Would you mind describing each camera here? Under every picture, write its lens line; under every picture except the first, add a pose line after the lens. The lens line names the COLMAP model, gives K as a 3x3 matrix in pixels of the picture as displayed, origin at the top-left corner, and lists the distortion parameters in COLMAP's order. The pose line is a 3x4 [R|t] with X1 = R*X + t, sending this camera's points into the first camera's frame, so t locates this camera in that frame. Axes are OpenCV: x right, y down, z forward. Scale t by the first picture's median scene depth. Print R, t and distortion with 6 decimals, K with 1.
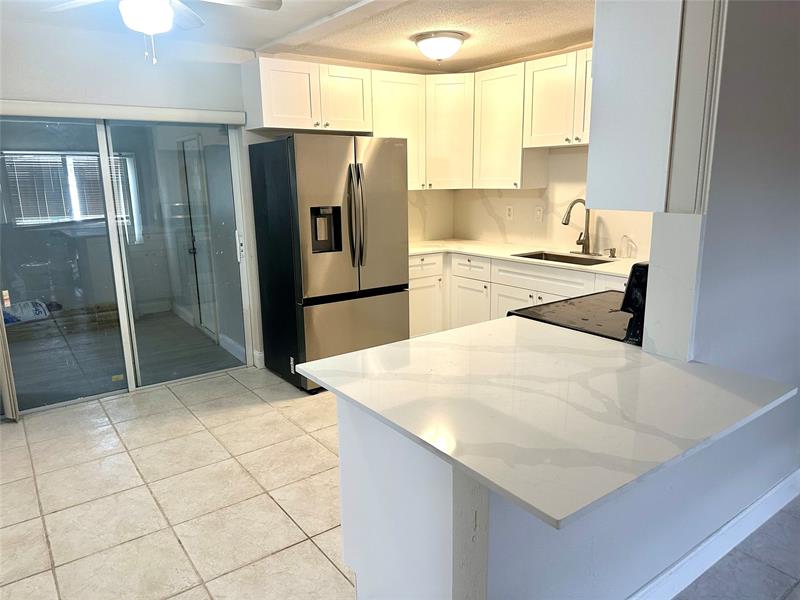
lens RADIAL K [[563.2, 0, 400.2], [0, 563.2, 309.5], [0, 0, 1]] dist [0.066735, -0.078230]
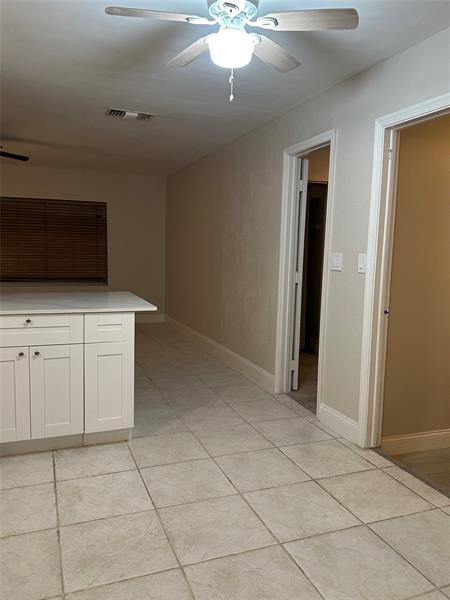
lens RADIAL K [[445.6, 0, 230.2], [0, 445.6, 306.4], [0, 0, 1]] dist [0.050747, -0.070030]
pose [[-0.970613, -0.039565, 0.237371, -0.377754], [0.047464, 0.935540, 0.350016, -0.201245], [-0.235919, 0.350997, -0.906170, 1.098539]]
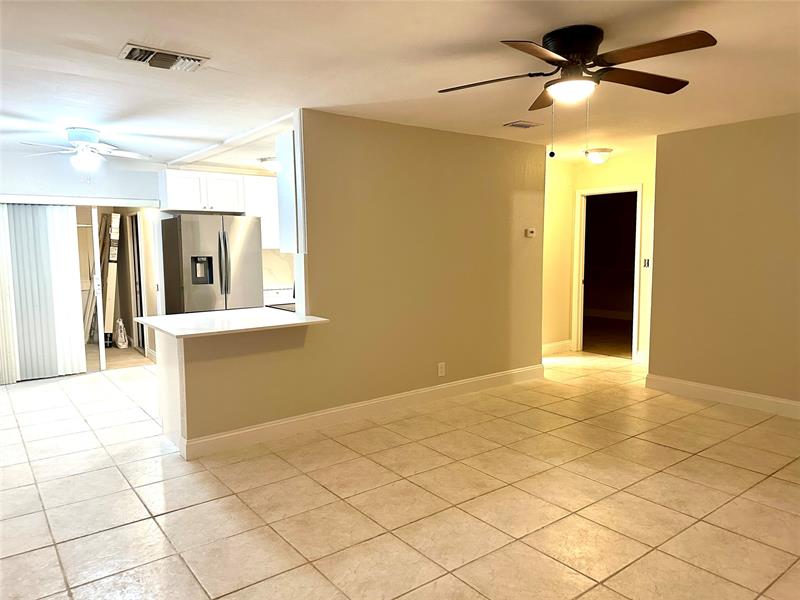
lens RADIAL K [[563.2, 0, 403.4], [0, 563.2, 303.0], [0, 0, 1]] dist [0.066735, -0.078230]
pose [[0.999468, 0.004508, 0.032295, 0.404365], [-0.000331, 0.991749, -0.128195, 0.164259], [-0.032607, 0.128116, 0.991223, -0.641806]]
